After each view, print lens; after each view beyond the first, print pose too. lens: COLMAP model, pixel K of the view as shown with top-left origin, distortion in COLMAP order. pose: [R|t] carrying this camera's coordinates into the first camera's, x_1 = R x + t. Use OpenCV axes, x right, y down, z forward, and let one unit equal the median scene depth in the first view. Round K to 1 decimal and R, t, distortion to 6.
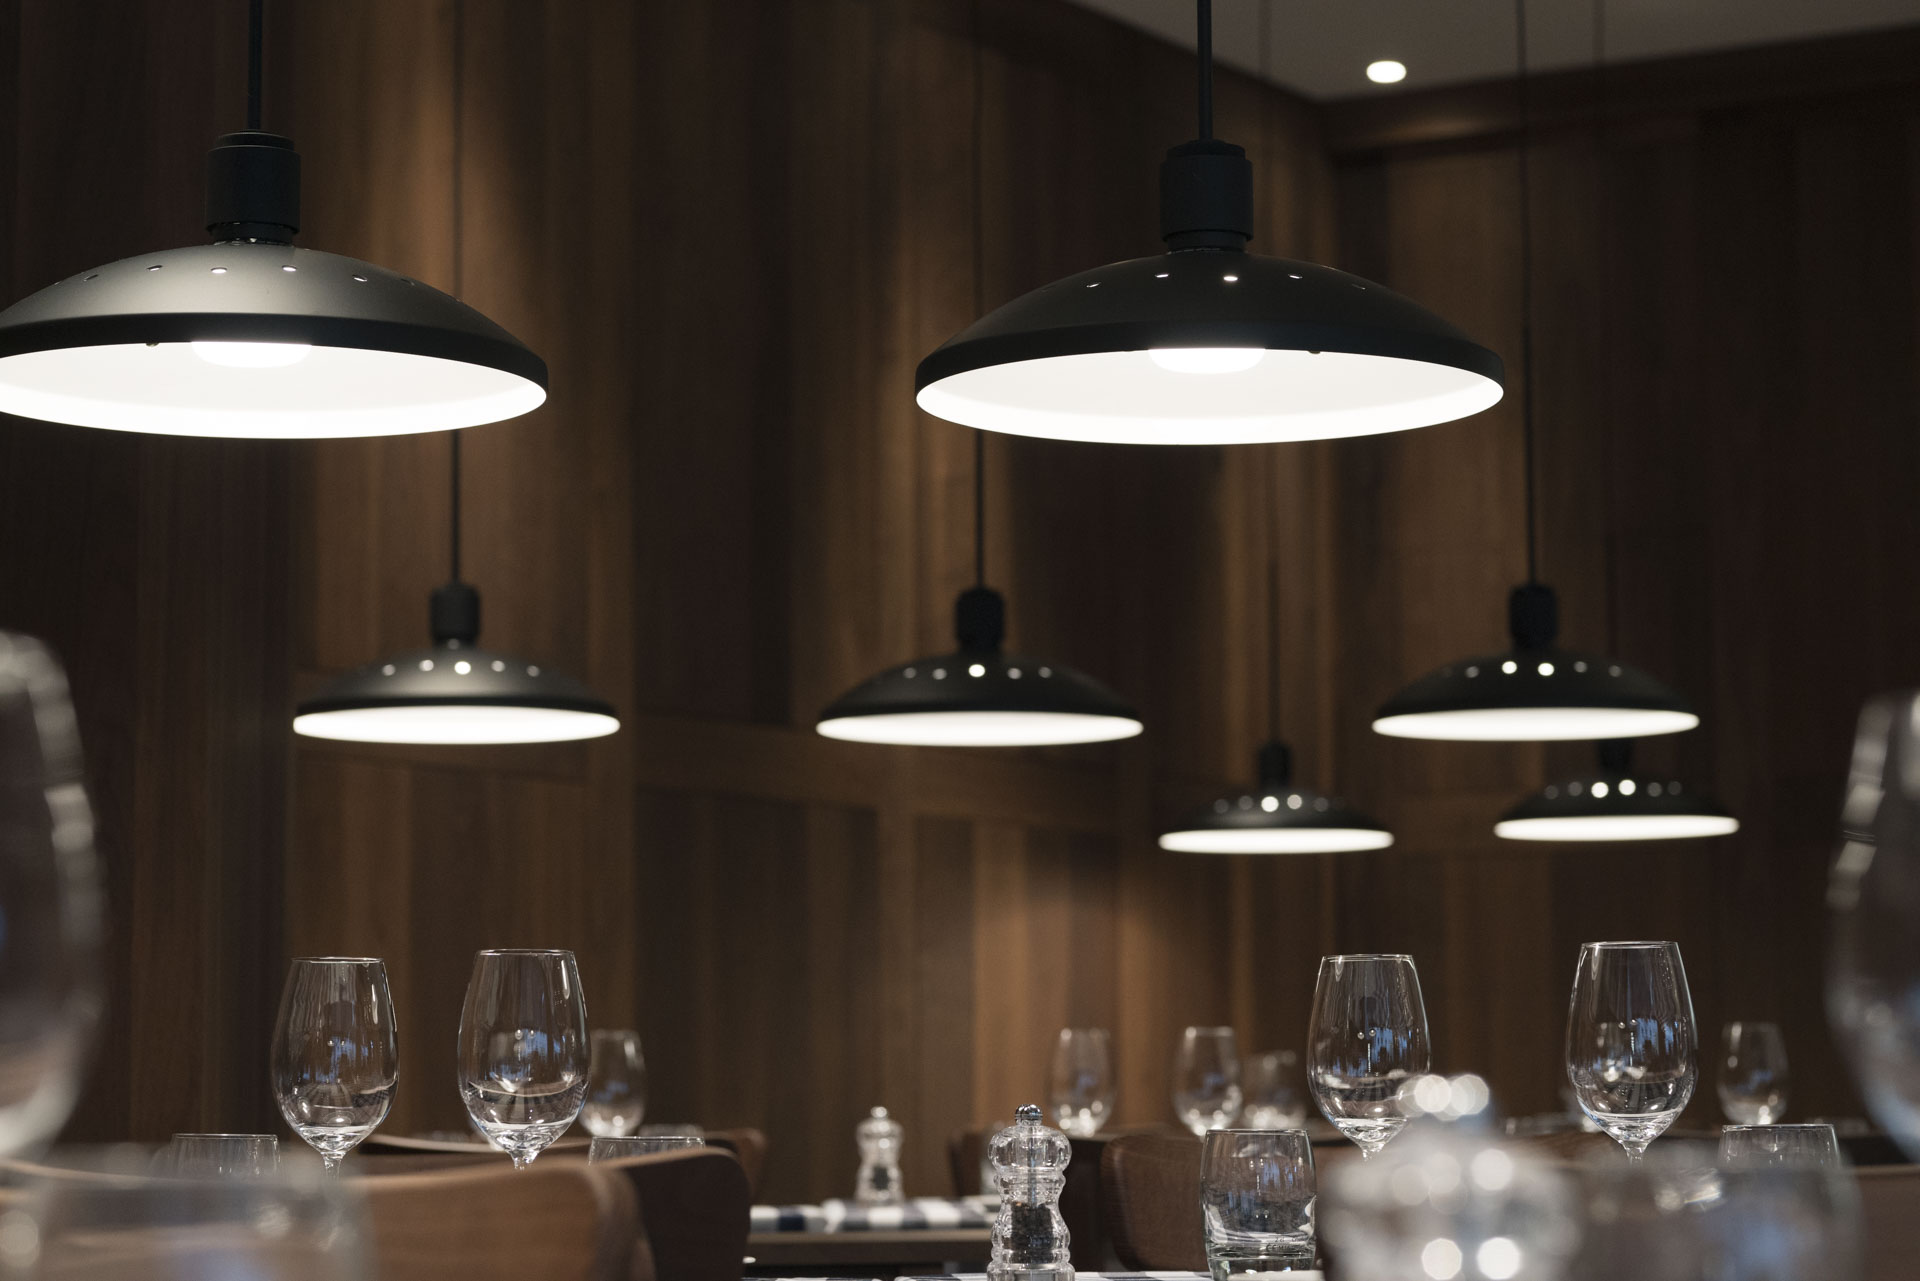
lens RADIAL K [[4503.4, 0, 960.9], [0, 4503.4, 640.1], [0, 0, 1]] dist [-0.013609, 0.000000]
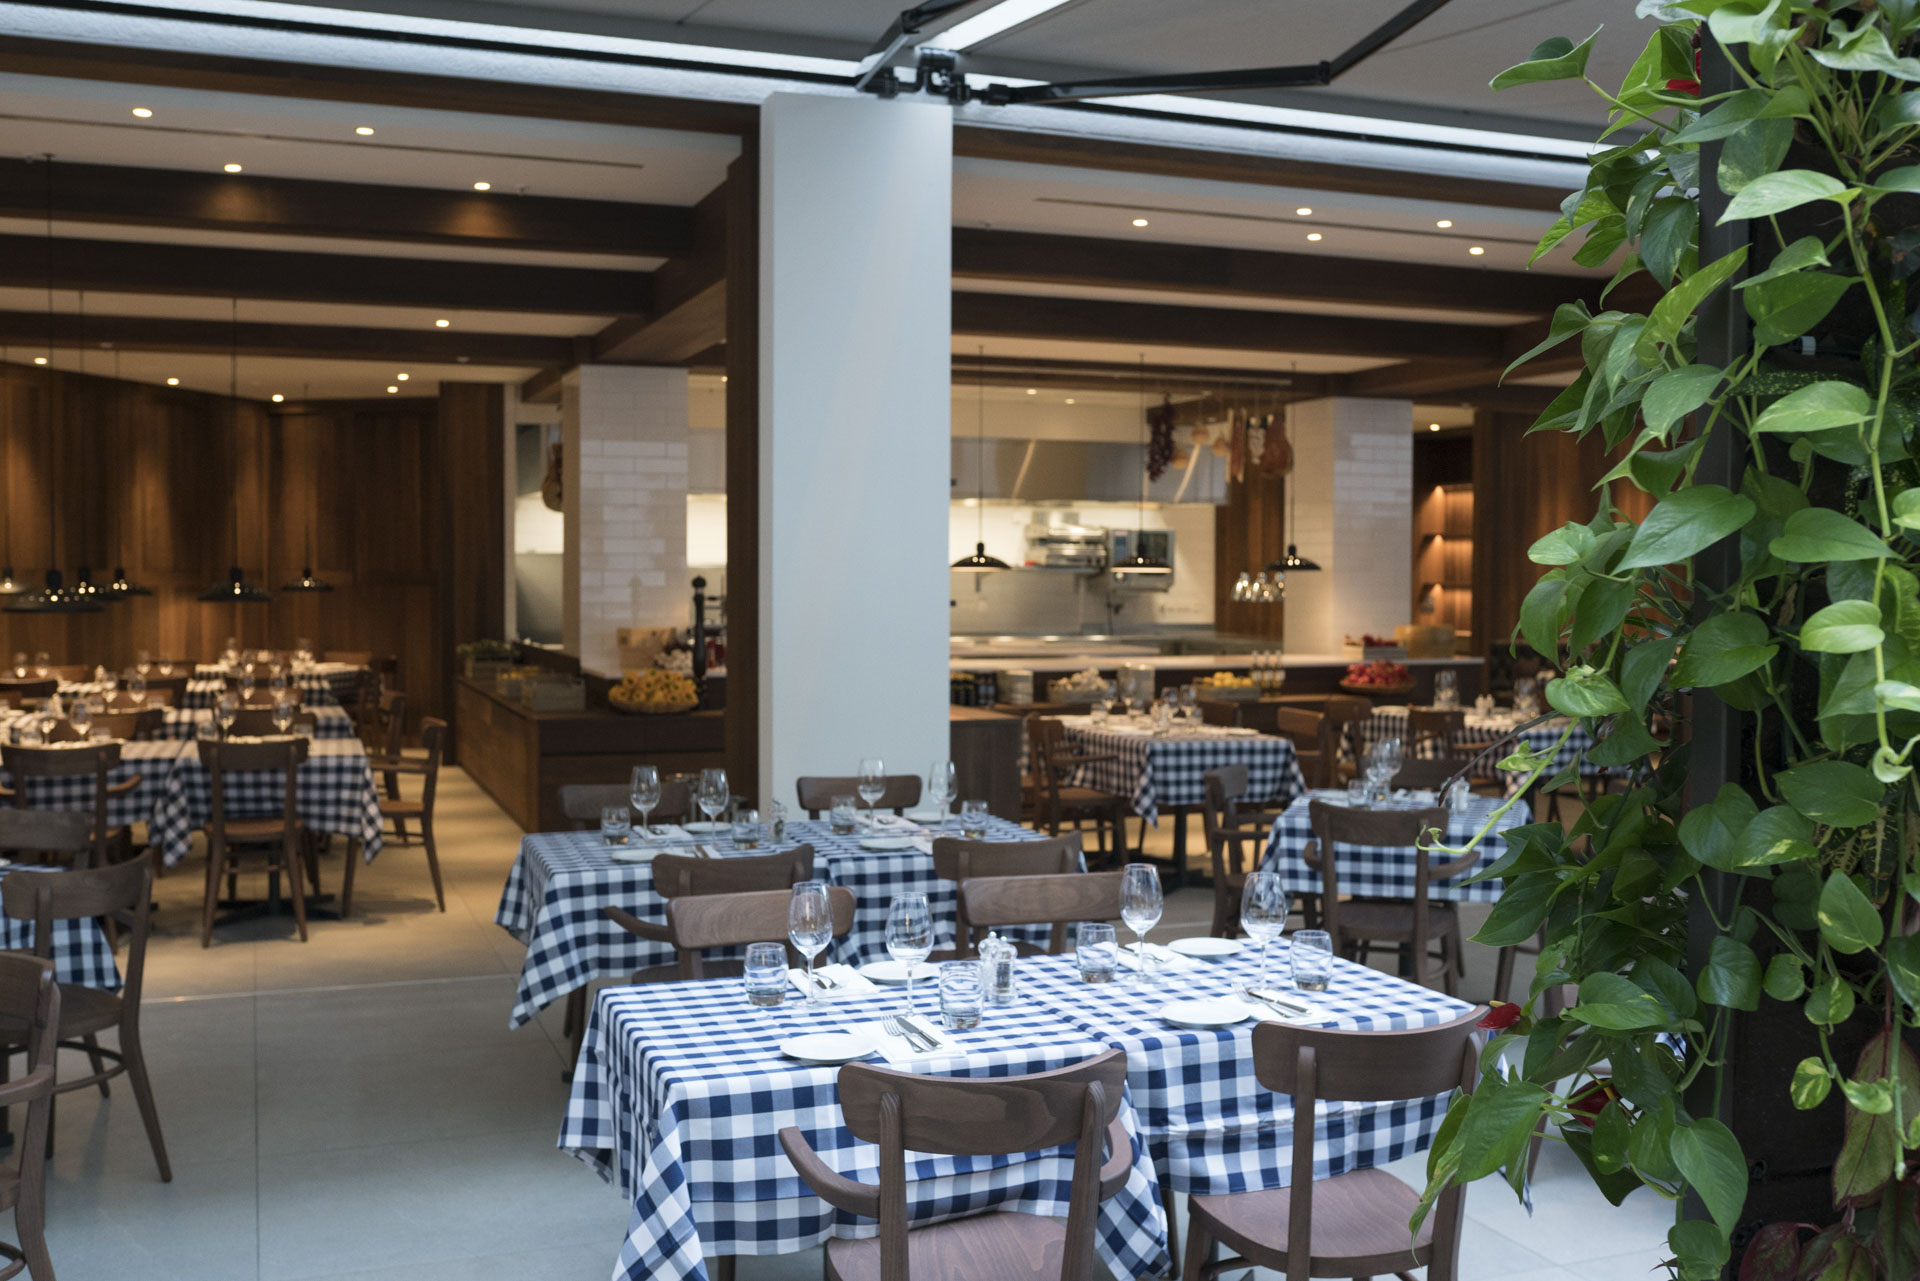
lens RADIAL K [[1865.0, 0, 956.8], [0, 1865.0, 640.8], [0, 0, 1]] dist [-0.020815, 0.000000]
pose [[0.954745, 0.000530, 0.297427, 0.213242], [-0.043311, 0.989587, 0.137267, -0.195455], [-0.294257, -0.143937, 0.944825, -0.976151]]
